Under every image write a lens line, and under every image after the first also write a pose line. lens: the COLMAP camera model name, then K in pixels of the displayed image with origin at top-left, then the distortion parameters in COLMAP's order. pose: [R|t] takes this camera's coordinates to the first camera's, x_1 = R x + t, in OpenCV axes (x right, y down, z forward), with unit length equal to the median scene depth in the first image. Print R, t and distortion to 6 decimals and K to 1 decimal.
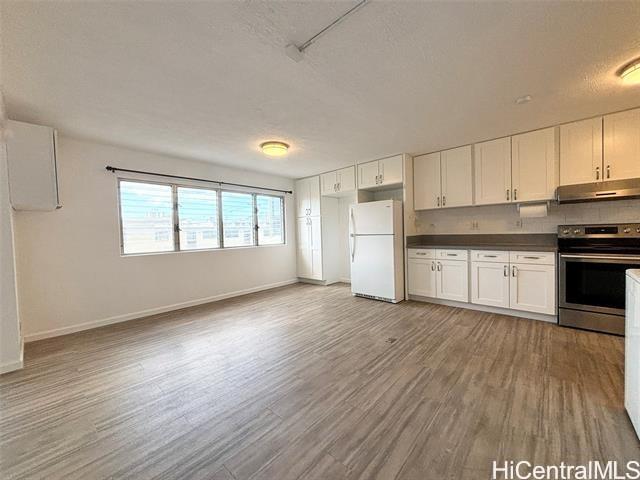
lens RADIAL K [[257.0, 0, 319.3], [0, 257.0, 238.4], [0, 0, 1]] dist [0.001174, 0.000188]
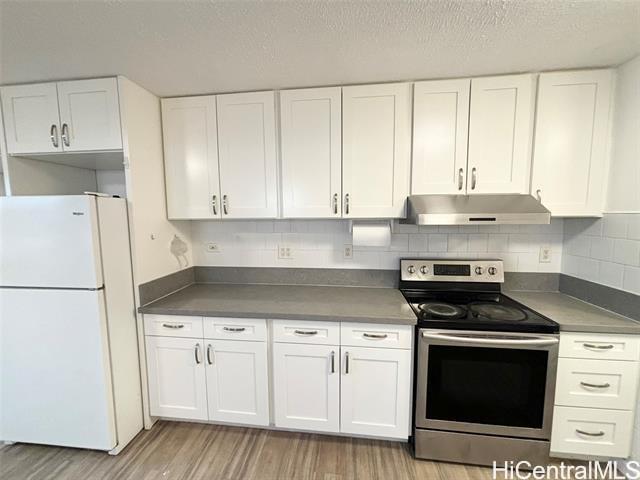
lens RADIAL K [[257.0, 0, 319.3], [0, 257.0, 238.4], [0, 0, 1]] dist [0.001174, 0.000188]
pose [[0.811658, -0.030629, 0.583329, 0.404948], [-0.001553, 0.998508, 0.054590, -0.127604], [-0.584131, -0.045214, 0.810399, 0.601418]]
